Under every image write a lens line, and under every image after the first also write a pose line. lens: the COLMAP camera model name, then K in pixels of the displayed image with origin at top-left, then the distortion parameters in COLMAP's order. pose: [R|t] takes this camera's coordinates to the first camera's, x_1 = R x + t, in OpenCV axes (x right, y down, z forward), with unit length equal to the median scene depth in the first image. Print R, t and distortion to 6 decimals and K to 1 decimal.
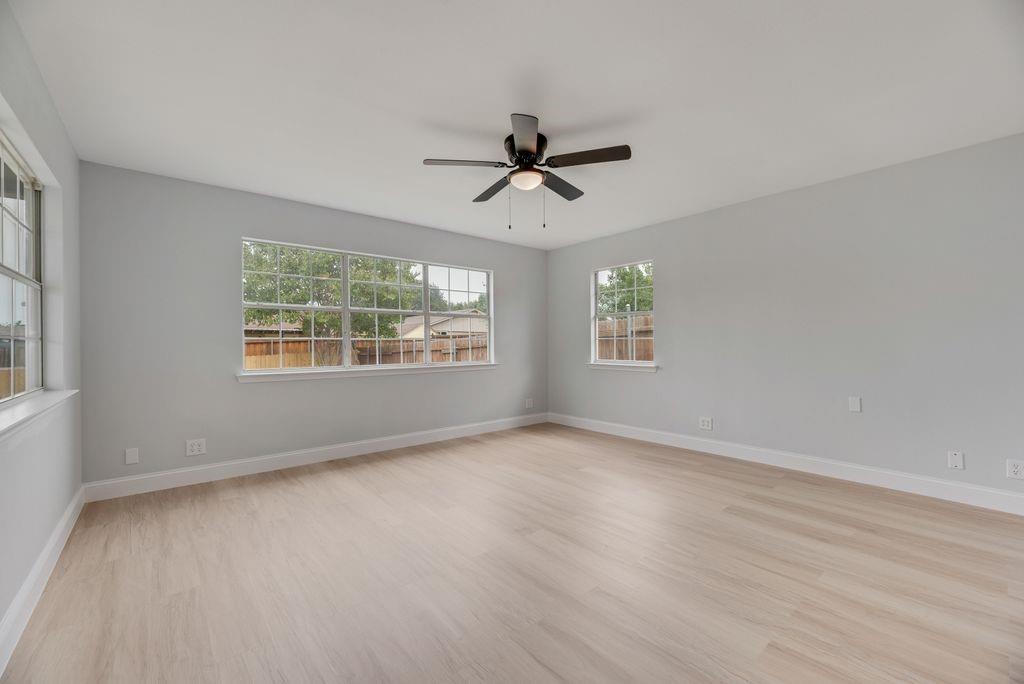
lens RADIAL K [[394.3, 0, 513.0], [0, 394.3, 346.6], [0, 0, 1]] dist [-0.000835, 0.000397]
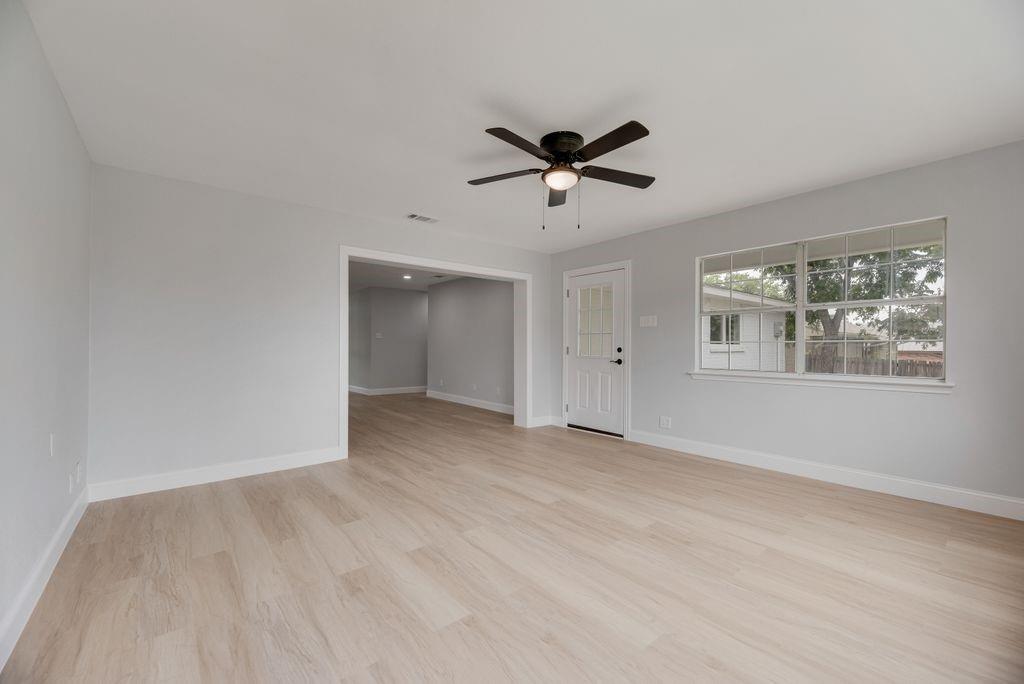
lens RADIAL K [[413.9, 0, 510.4], [0, 413.9, 342.8], [0, 0, 1]] dist [-0.002770, -0.000293]
pose [[-0.999789, 0.006410, 0.019529, 0.138967], [0.006638, 0.999910, 0.011676, -0.026493], [-0.019452, 0.011803, -0.999741, 1.974201]]
